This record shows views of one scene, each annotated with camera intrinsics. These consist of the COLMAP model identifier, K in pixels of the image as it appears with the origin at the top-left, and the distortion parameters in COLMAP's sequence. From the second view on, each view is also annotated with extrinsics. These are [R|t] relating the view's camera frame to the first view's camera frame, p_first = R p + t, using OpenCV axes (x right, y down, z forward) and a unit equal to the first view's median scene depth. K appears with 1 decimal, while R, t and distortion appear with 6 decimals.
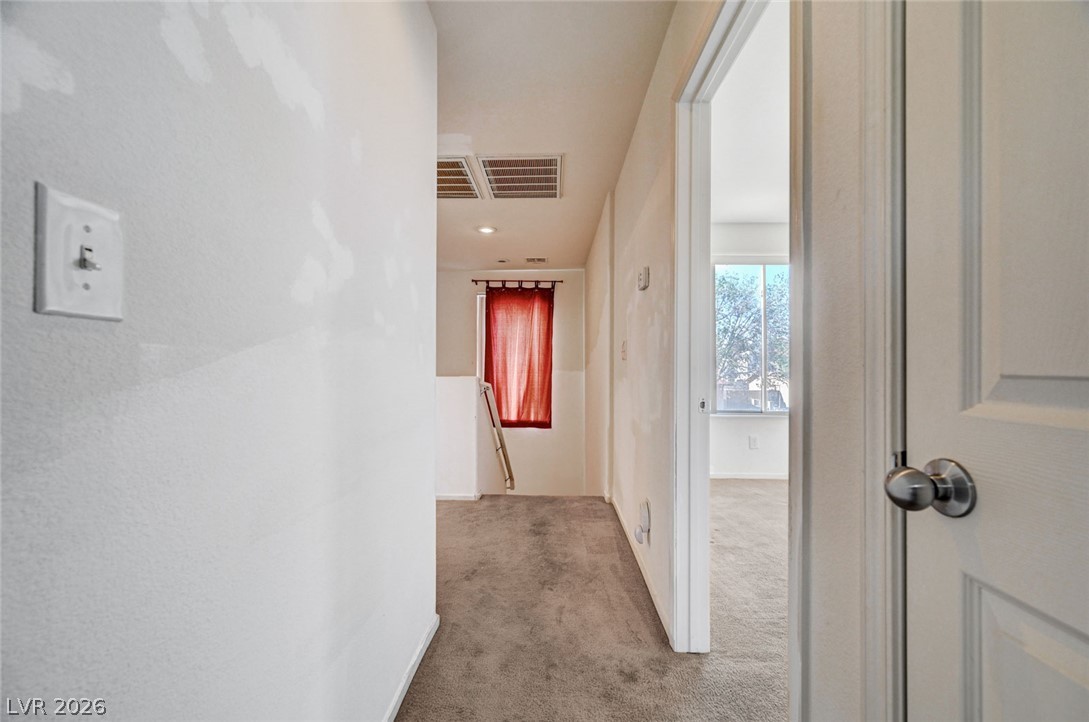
lens RADIAL K [[430.0, 0, 550.0], [0, 430.0, 363.9], [0, 0, 1]] dist [0.006437, -0.000942]
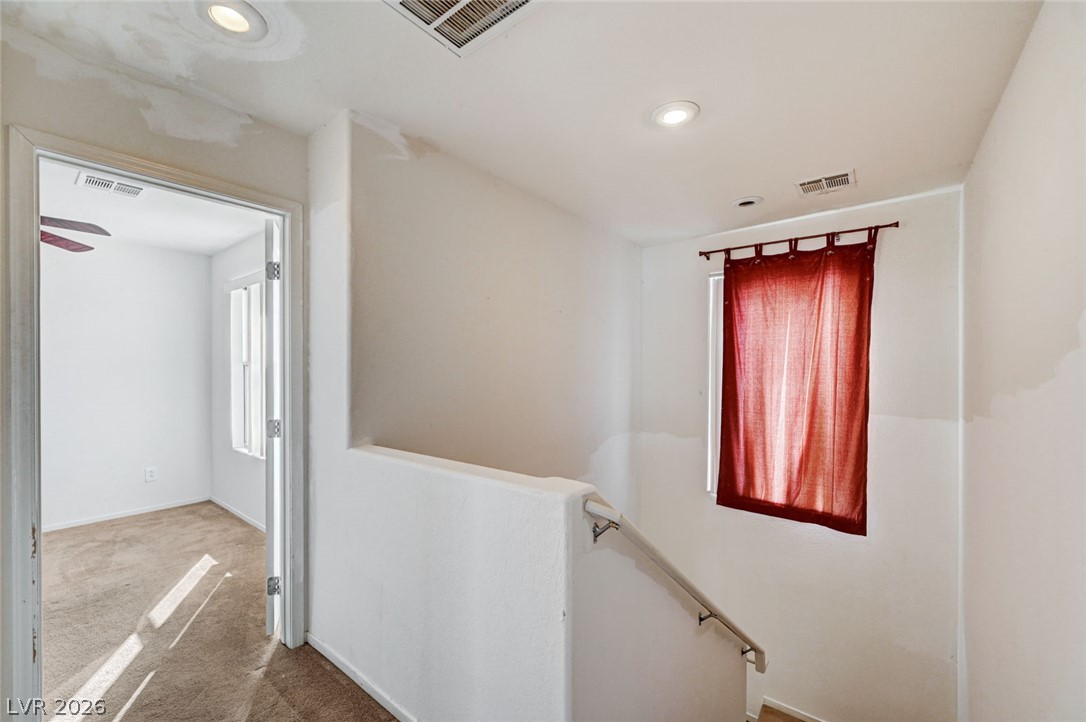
lens RADIAL K [[428.8, 0, 553.6], [0, 428.8, 368.6], [0, 0, 1]] dist [0.006437, -0.000942]
pose [[0.797688, 0.004291, -0.603055, 0.013885], [0.001411, 0.999959, 0.008982, -0.041564], [0.603069, -0.008016, 0.797649, 0.407724]]
